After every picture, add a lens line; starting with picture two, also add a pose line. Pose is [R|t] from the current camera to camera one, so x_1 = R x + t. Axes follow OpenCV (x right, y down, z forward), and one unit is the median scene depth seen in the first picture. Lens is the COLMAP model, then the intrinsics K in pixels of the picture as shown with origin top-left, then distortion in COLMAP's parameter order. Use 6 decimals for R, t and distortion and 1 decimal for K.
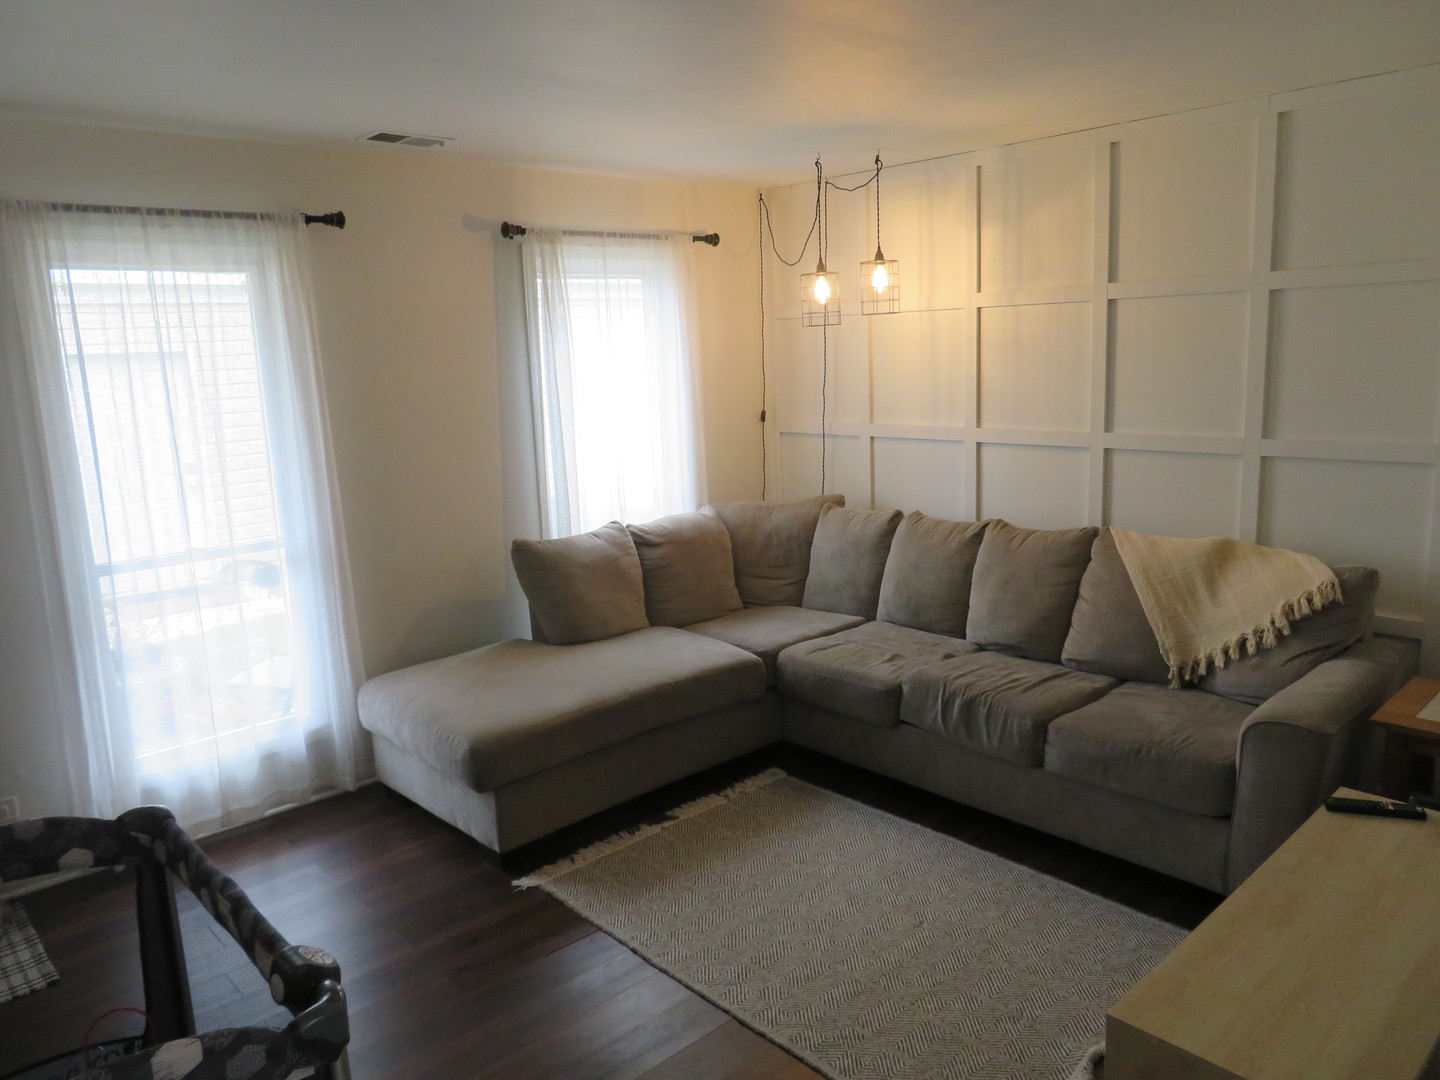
lens RADIAL K [[1009.9, 0, 726.8], [0, 1009.9, 546.3], [0, 0, 1]] dist [-0.015116, 0.008018]
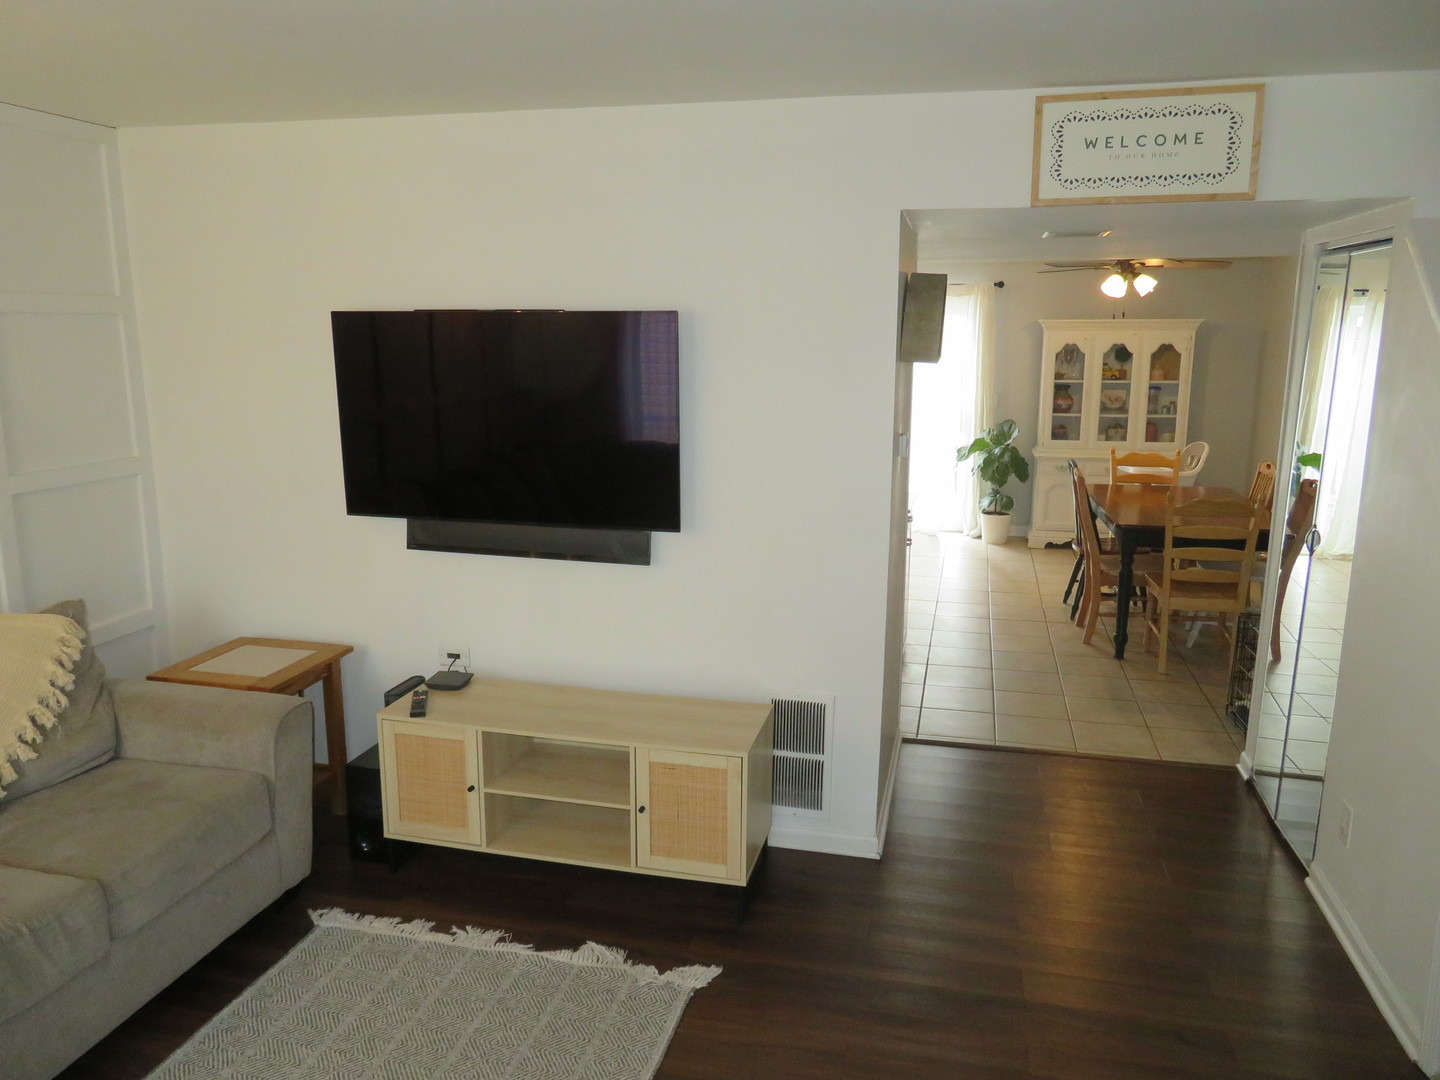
lens RADIAL K [[1009.9, 0, 716.9], [0, 1009.9, 542.2], [0, 0, 1]] dist [-0.015116, 0.008018]
pose [[-0.545146, -0.132418, 0.827817, -0.425293], [0.173773, 0.948152, 0.266102, -0.151437], [-0.820133, 0.288917, -0.493871, 0.775654]]
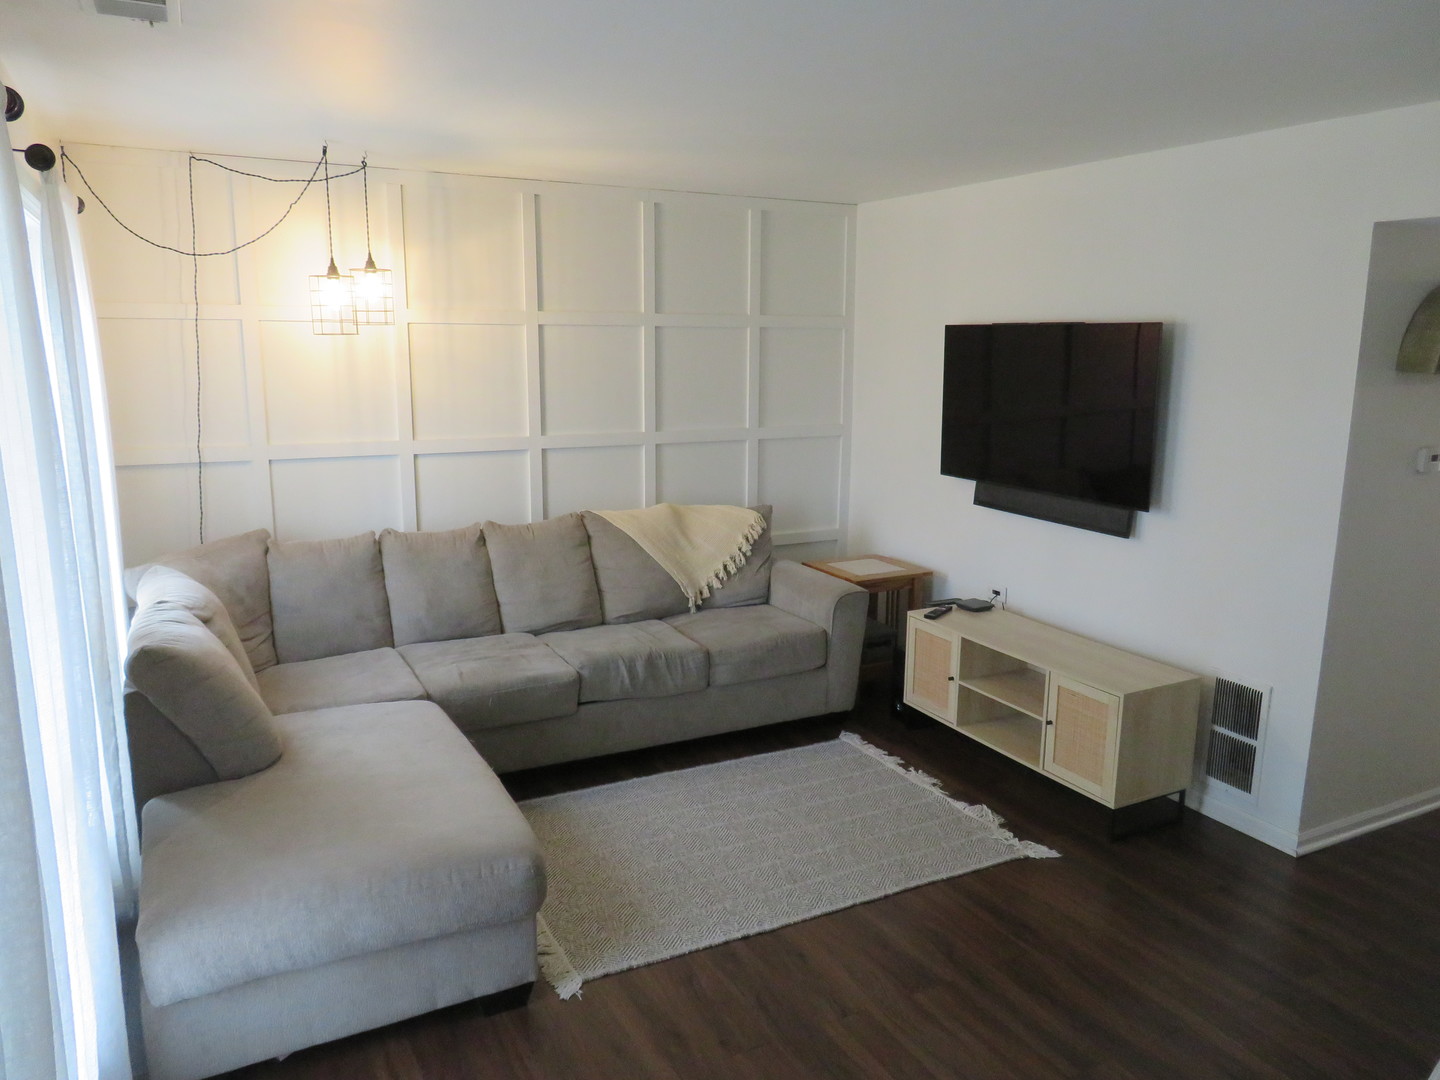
lens RADIAL K [[1009.9, 0, 711.6], [0, 1009.9, 543.0], [0, 0, 1]] dist [-0.015116, 0.008018]
pose [[0.282568, -0.150065, 0.947437, -0.760020], [0.167426, 0.980242, 0.105327, -0.084548], [-0.944523, 0.128864, 0.302110, 0.490011]]
